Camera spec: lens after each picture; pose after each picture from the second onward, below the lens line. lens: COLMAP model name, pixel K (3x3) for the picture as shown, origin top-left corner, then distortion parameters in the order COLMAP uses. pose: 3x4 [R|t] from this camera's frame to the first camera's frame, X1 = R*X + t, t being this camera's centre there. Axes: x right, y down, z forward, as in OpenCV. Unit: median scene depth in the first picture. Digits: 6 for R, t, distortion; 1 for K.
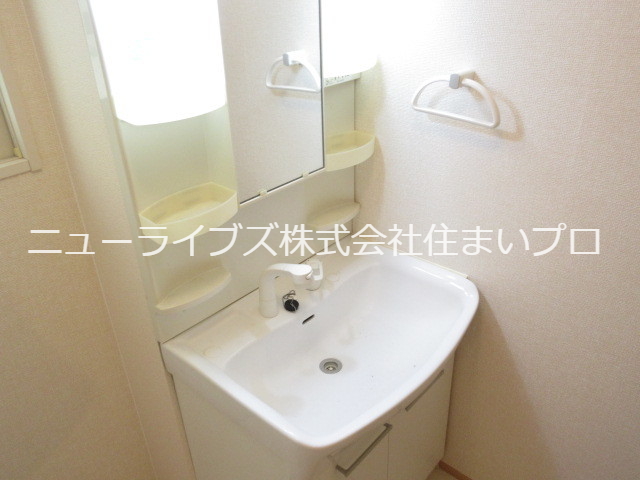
lens RADIAL K [[519.0, 0, 319.2], [0, 519.0, 240.8], [0, 0, 1]] dist [0.087480, 0.009474]
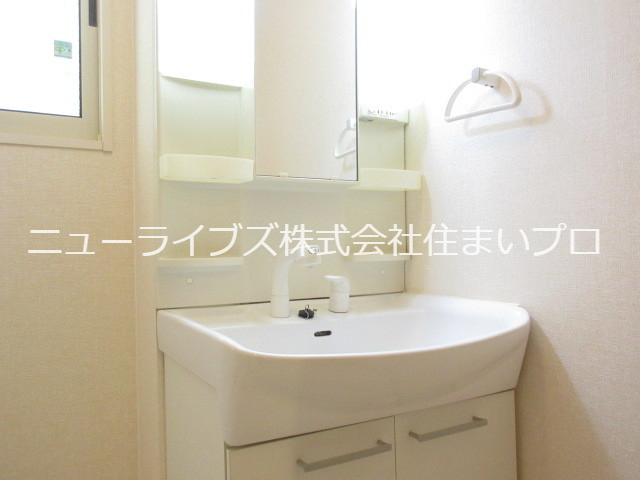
lens RADIAL K [[519.0, 0, 321.7], [0, 519.0, 239.8], [0, 0, 1]] dist [0.087480, 0.009474]
pose [[0.948880, 0.017332, -0.315162, 0.279860], [-0.163677, 0.880770, -0.444357, 0.445910], [0.269884, 0.473226, 0.838582, 0.198176]]
